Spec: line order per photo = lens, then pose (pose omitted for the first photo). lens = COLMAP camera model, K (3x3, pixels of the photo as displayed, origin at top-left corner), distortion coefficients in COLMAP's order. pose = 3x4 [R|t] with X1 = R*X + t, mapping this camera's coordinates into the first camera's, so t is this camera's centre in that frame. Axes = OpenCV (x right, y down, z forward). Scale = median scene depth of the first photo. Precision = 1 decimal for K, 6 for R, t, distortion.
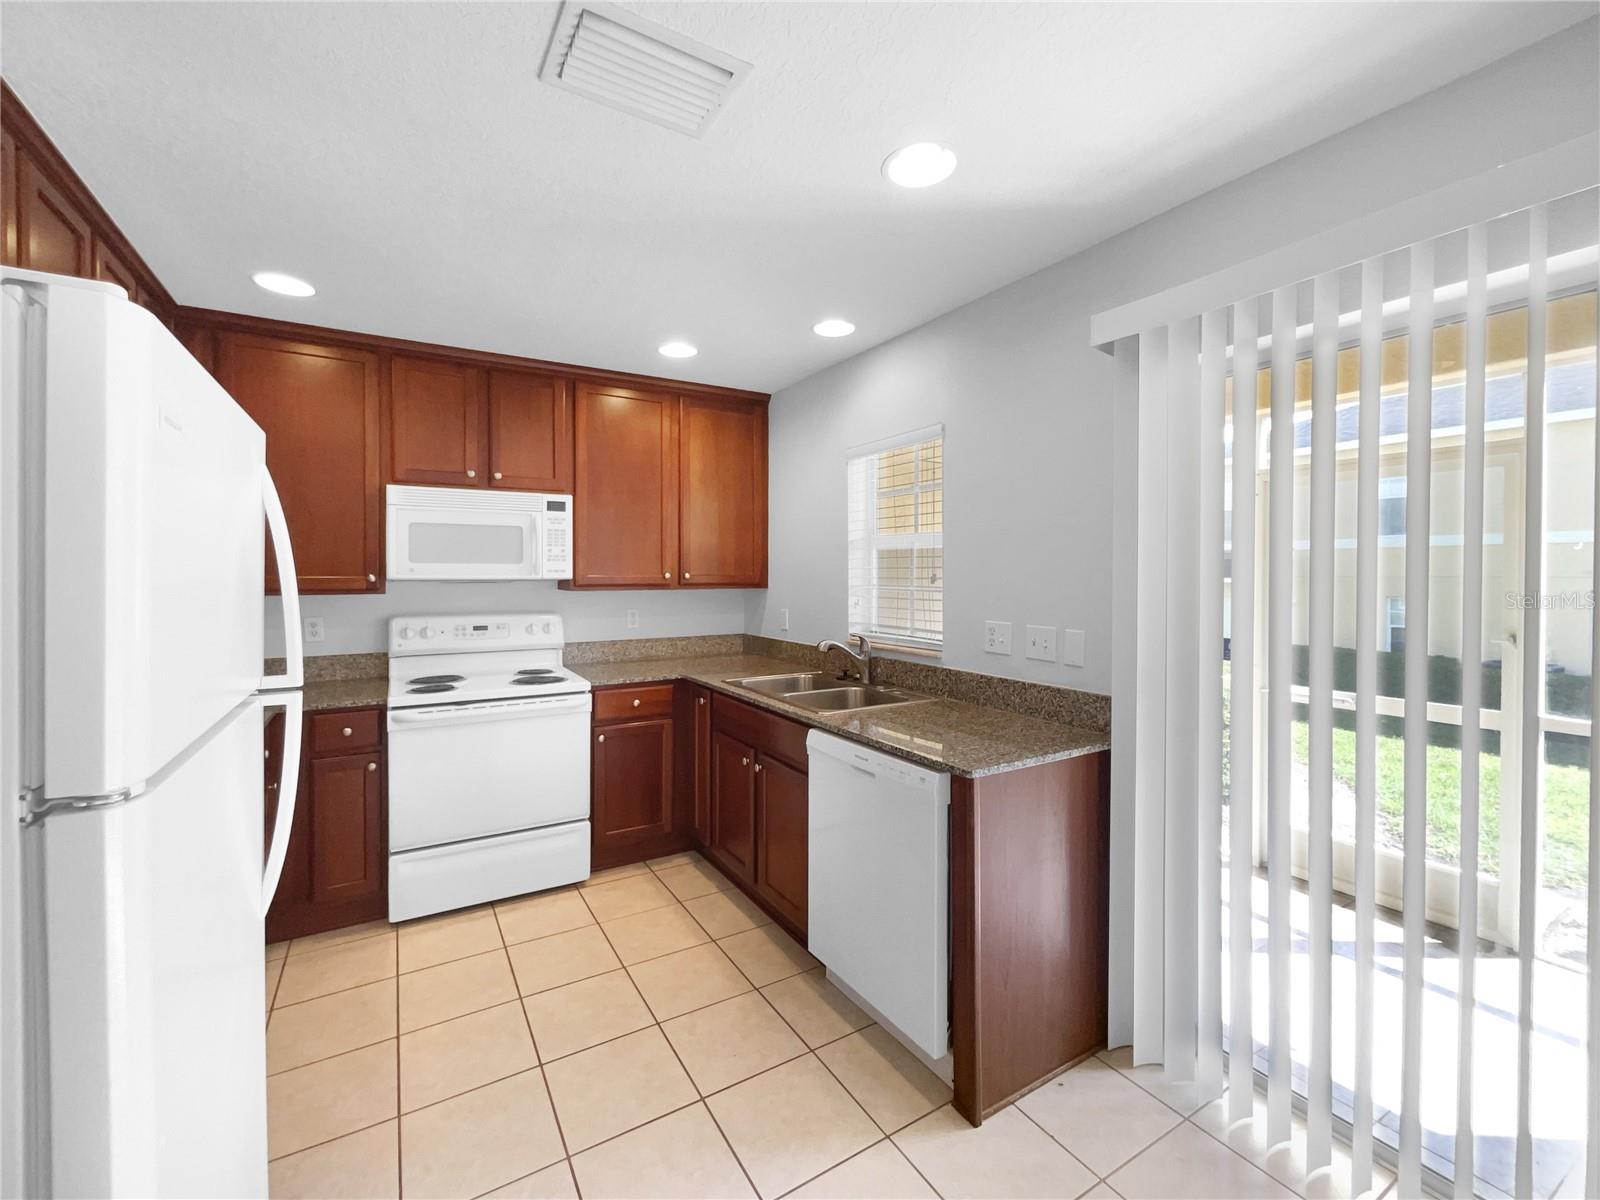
lens RADIAL K [[665.0, 0, 776.7], [0, 665.0, 583.8], [0, 0, 1]] dist [0.014156, -0.000088]
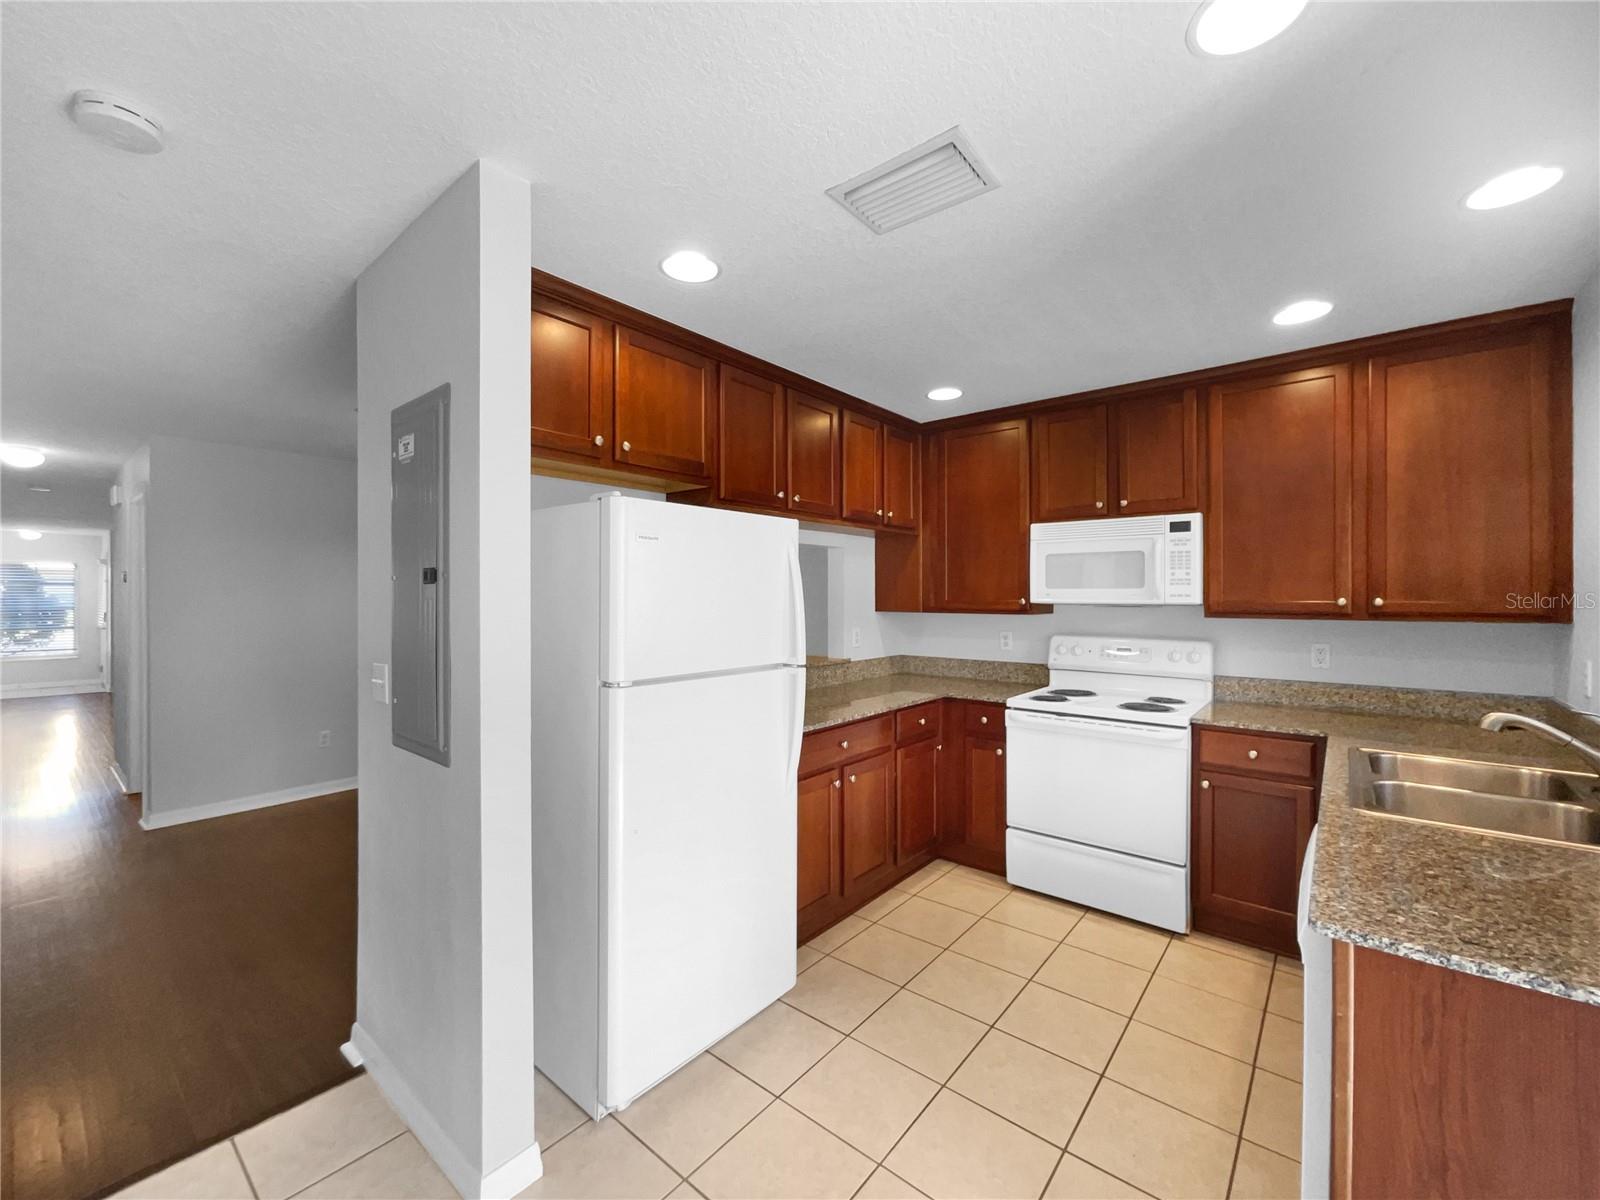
lens RADIAL K [[662.5, 0, 800.0], [0, 662.5, 600.0], [0, 0, 1]] dist [0.000704, 0.000211]
pose [[0.351746, 0.006377, -0.936074, 0.364413], [-0.017269, 0.999851, 0.000322, -0.004399], [0.935936, 0.016052, 0.351803, 0.176964]]
